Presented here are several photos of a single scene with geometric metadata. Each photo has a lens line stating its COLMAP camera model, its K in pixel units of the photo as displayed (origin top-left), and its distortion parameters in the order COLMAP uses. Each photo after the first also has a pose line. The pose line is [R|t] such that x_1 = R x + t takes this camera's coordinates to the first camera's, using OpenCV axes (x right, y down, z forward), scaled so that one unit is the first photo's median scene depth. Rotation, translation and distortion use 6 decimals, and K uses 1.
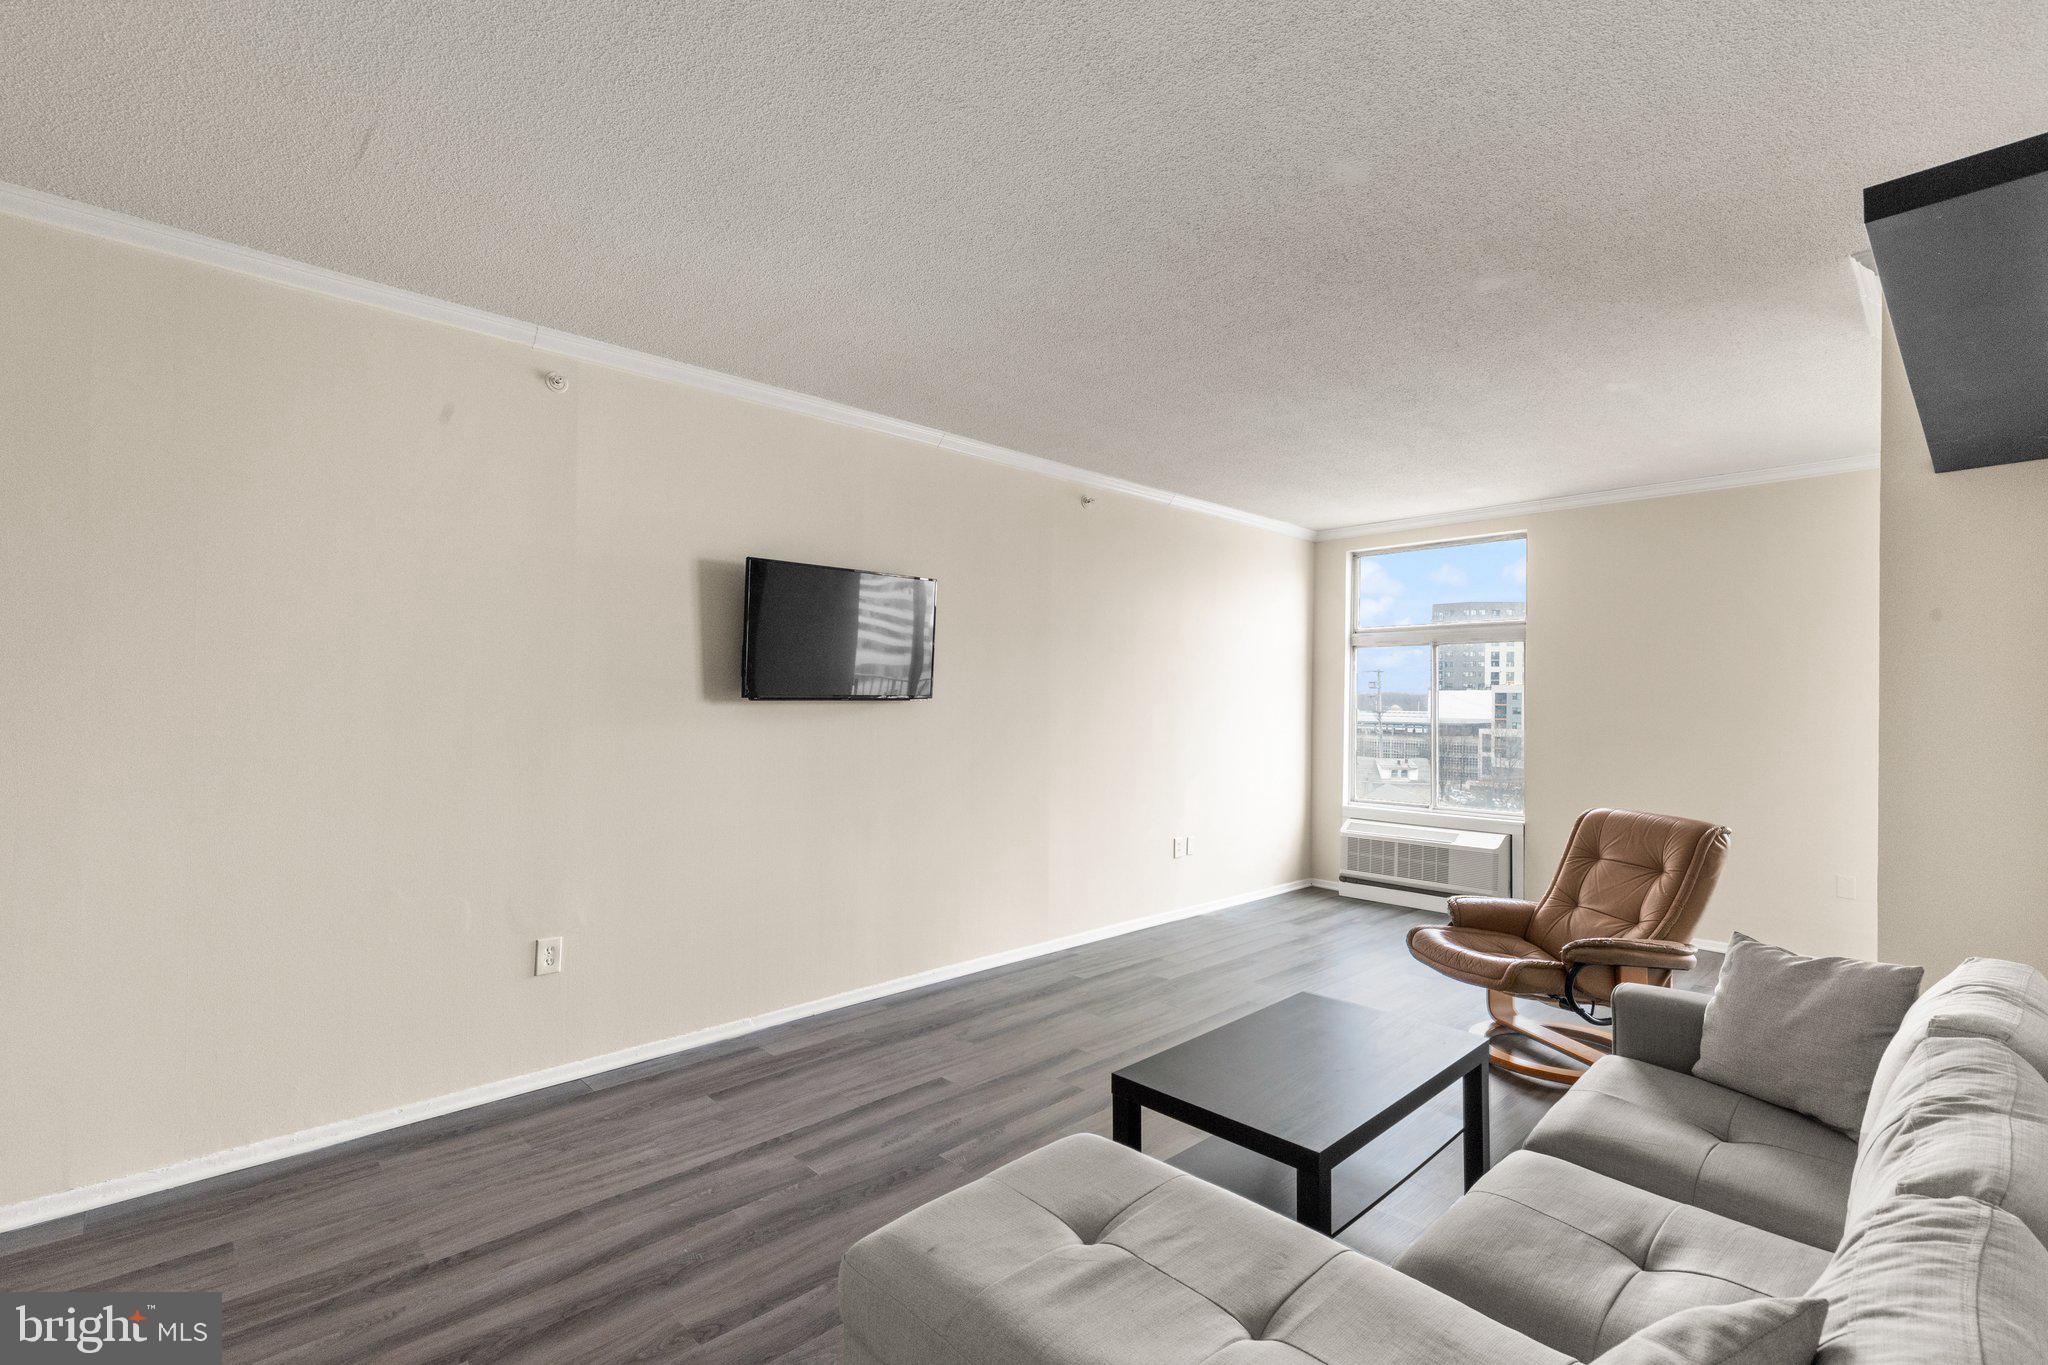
lens RADIAL K [[932.6, 0, 1015.5], [0, 932.6, 697.4], [0, 0, 1]] dist [-0.001545, -0.001064]
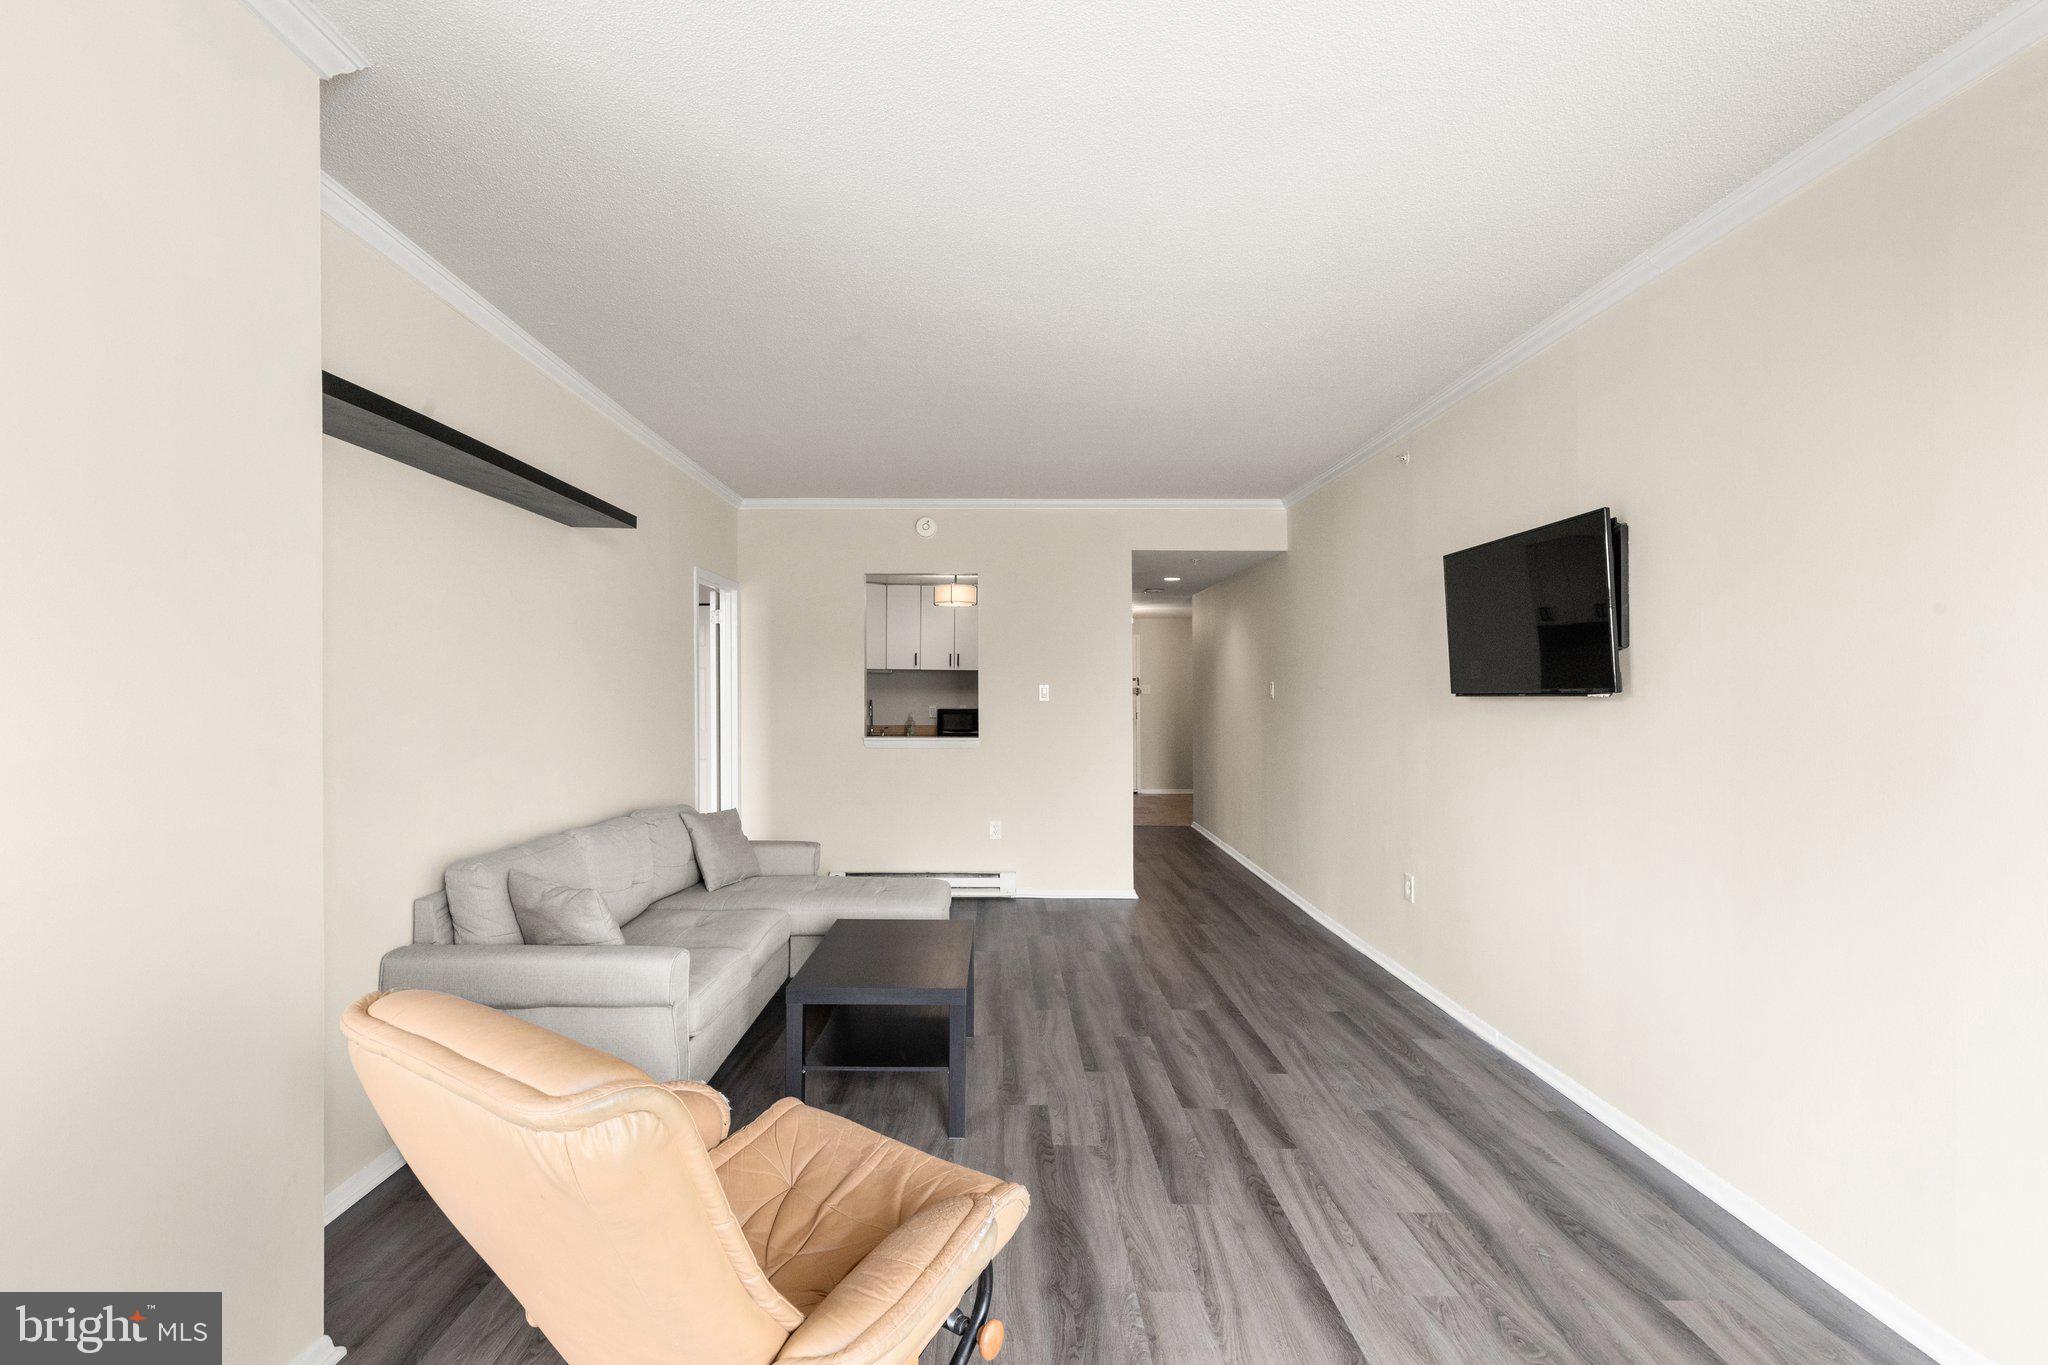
lens RADIAL K [[932.6, 0, 1015.5], [0, 932.6, 697.4], [0, 0, 1]] dist [-0.001545, -0.001064]
pose [[-0.680314, -0.004577, -0.732907, 0.455301], [-0.002446, 0.999989, -0.003975, 0.004744], [0.732917, -0.000912, -0.680318, 0.782341]]
